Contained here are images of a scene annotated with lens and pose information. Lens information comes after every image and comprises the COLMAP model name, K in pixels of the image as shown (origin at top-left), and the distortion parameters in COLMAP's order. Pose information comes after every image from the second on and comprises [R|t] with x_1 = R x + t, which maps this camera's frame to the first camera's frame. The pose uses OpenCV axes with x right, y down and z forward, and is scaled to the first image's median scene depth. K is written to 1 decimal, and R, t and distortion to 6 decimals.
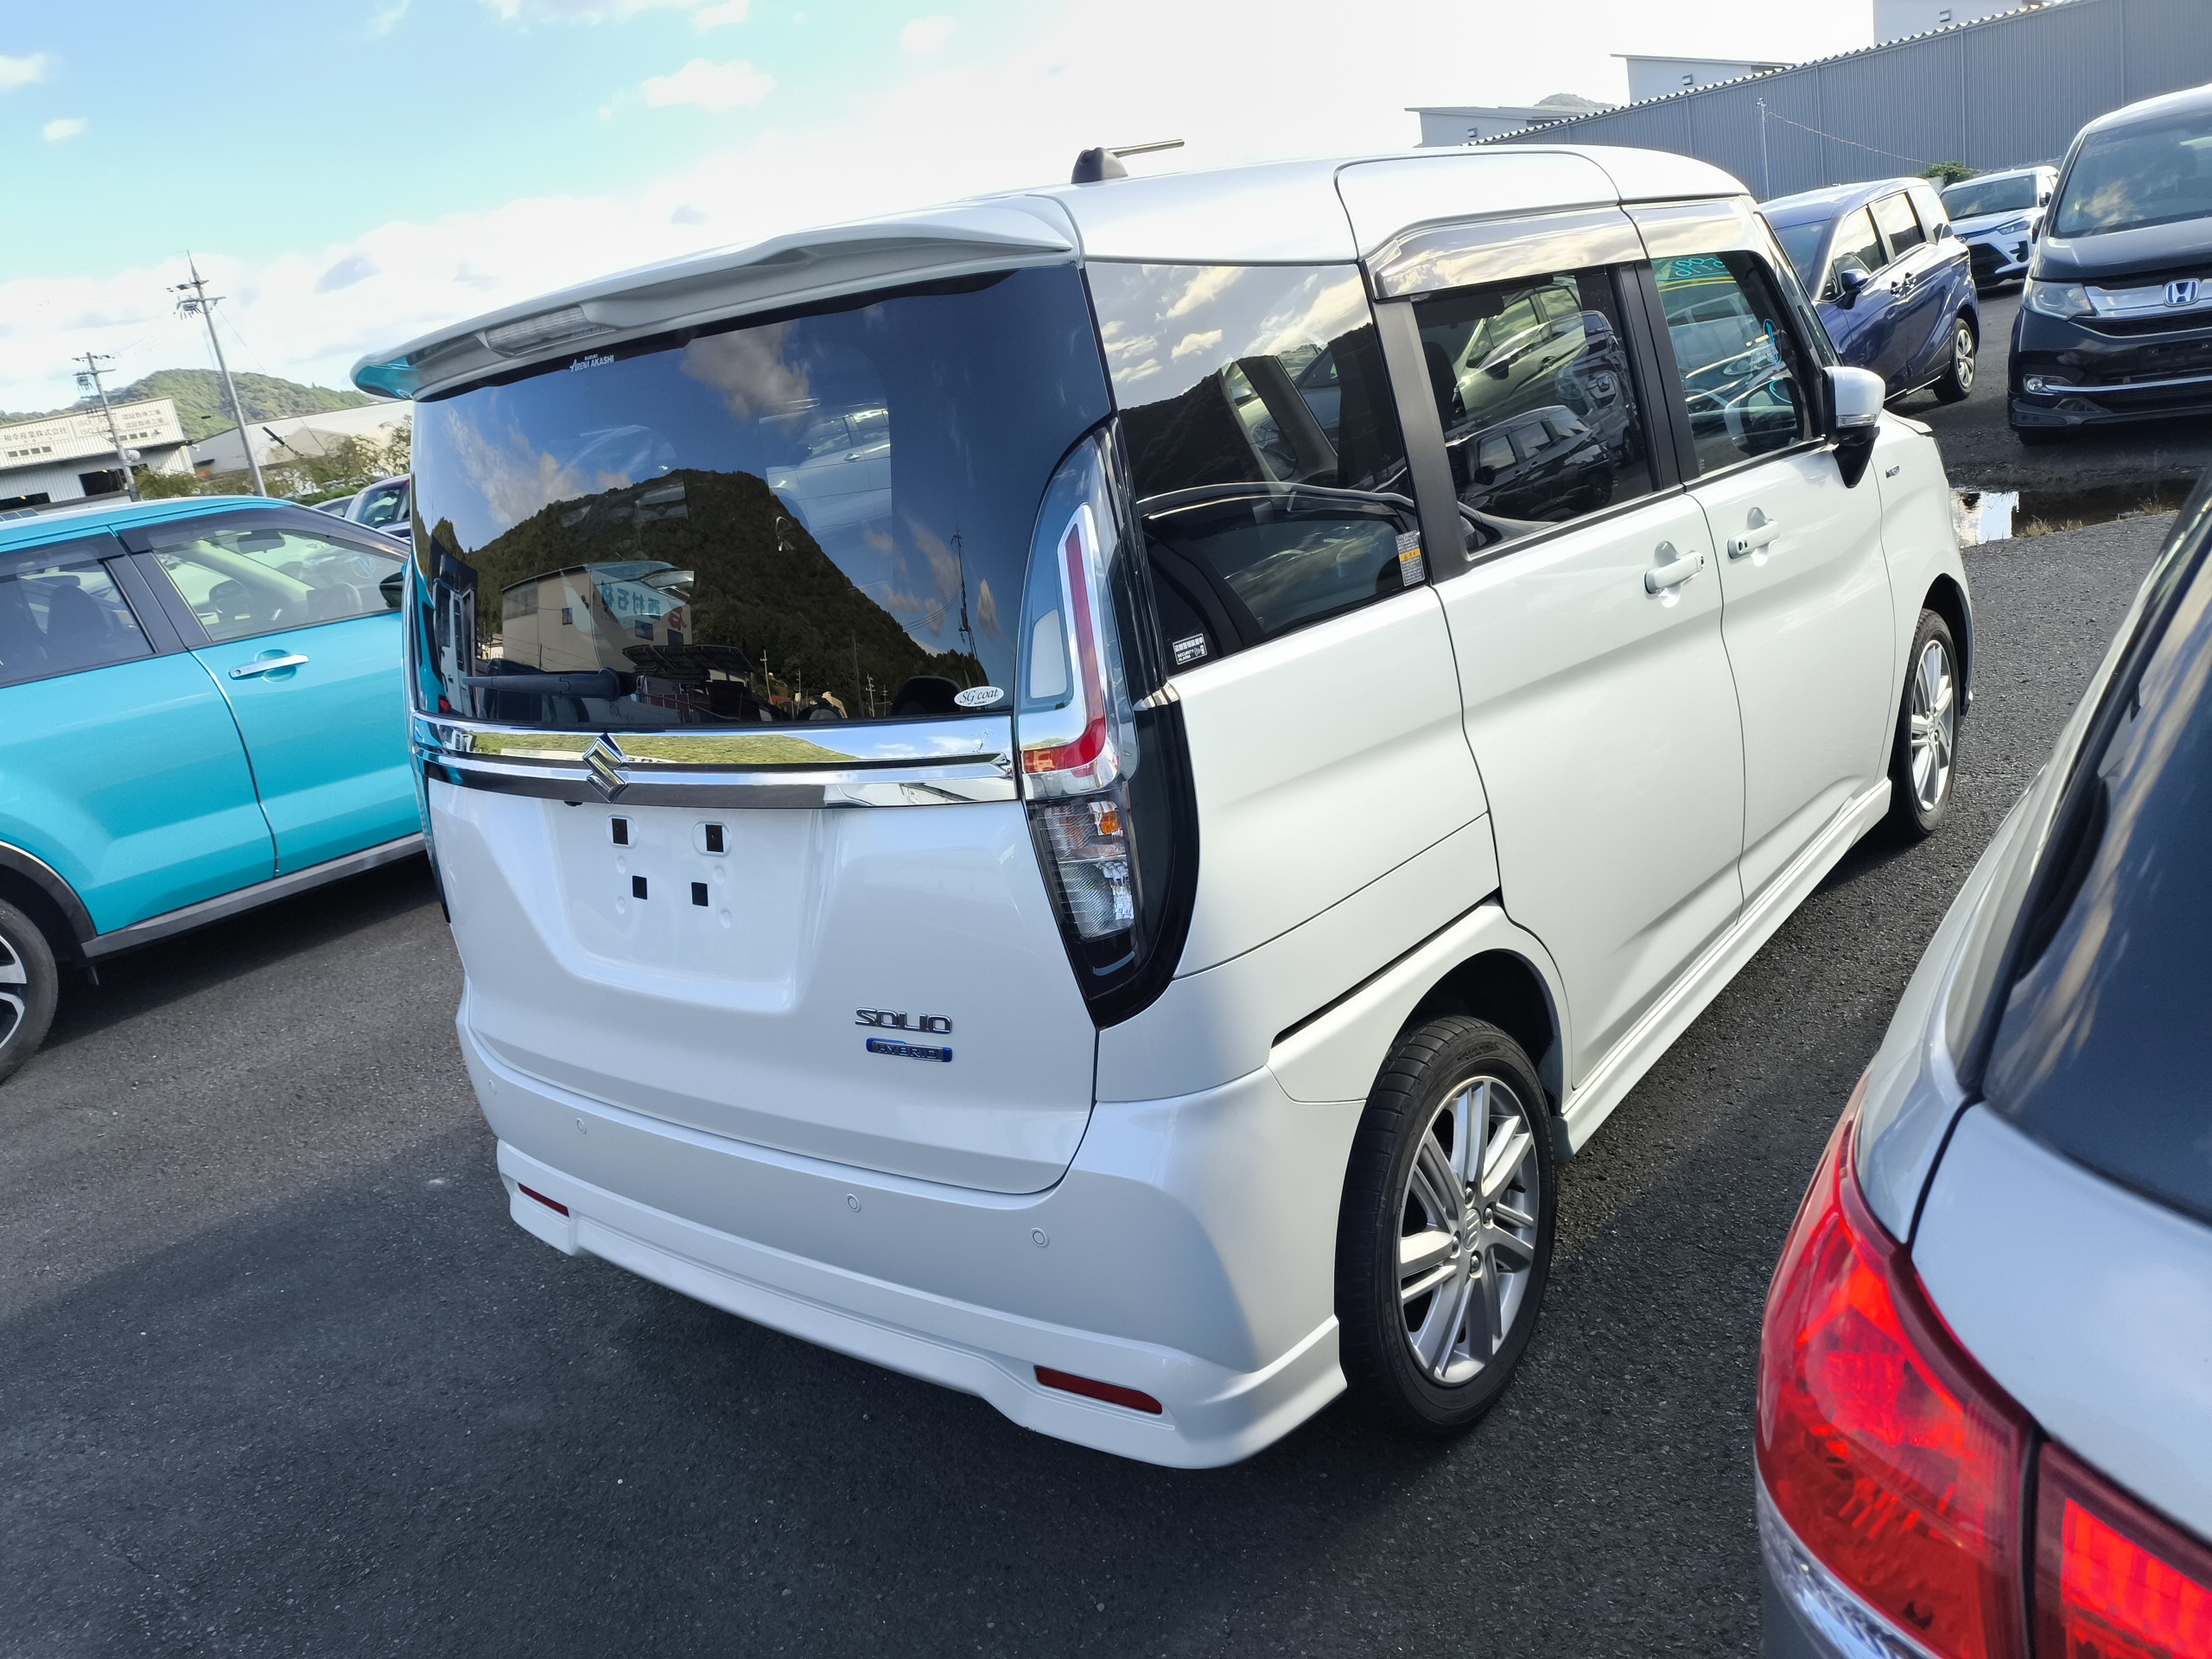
lens RADIAL K [[1642.8, 0, 1109.9], [0, 1642.8, 771.2], [0, 0, 1]] dist [0.001747, -0.051919]
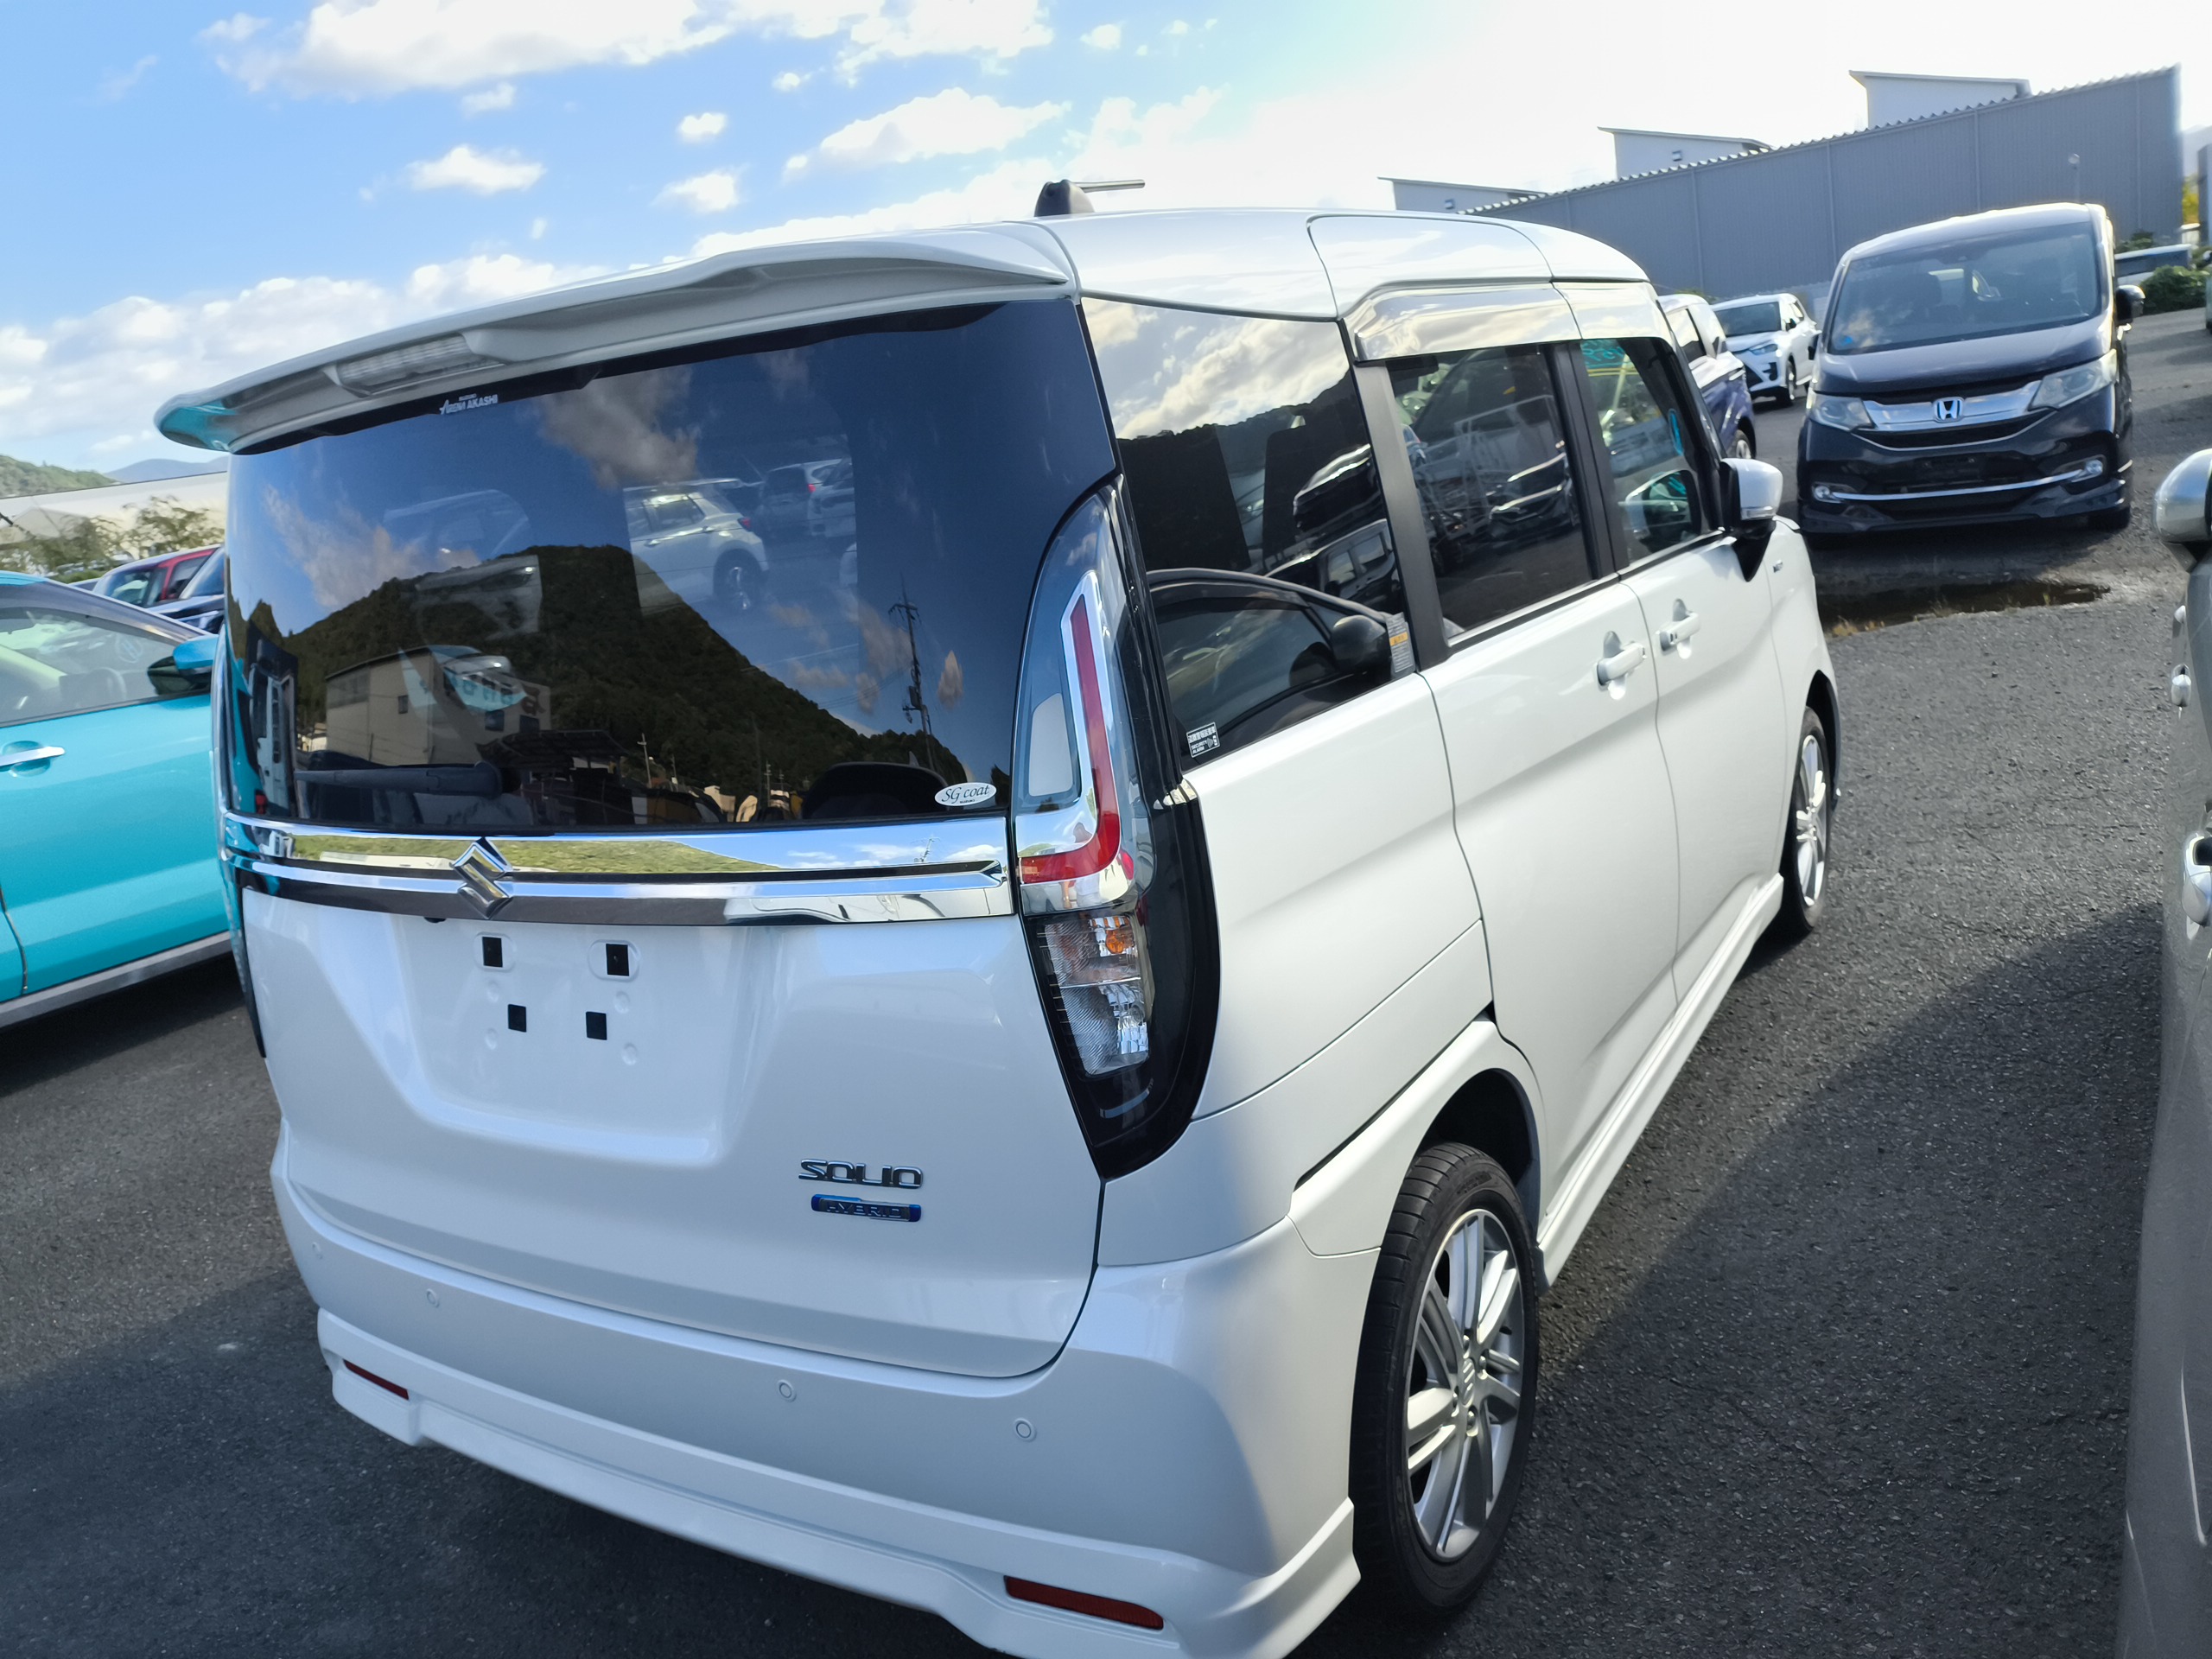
lens RADIAL K [[1621.7, 0, 1096.6], [0, 1621.7, 804.6], [0, 0, 1]] dist [0.051827, -0.102035]
pose [[0.992953, -0.001511, 0.118498, -0.086733], [0.005977, 0.999285, -0.037343, -0.006148], [-0.118356, 0.037788, 0.992252, 0.117598]]
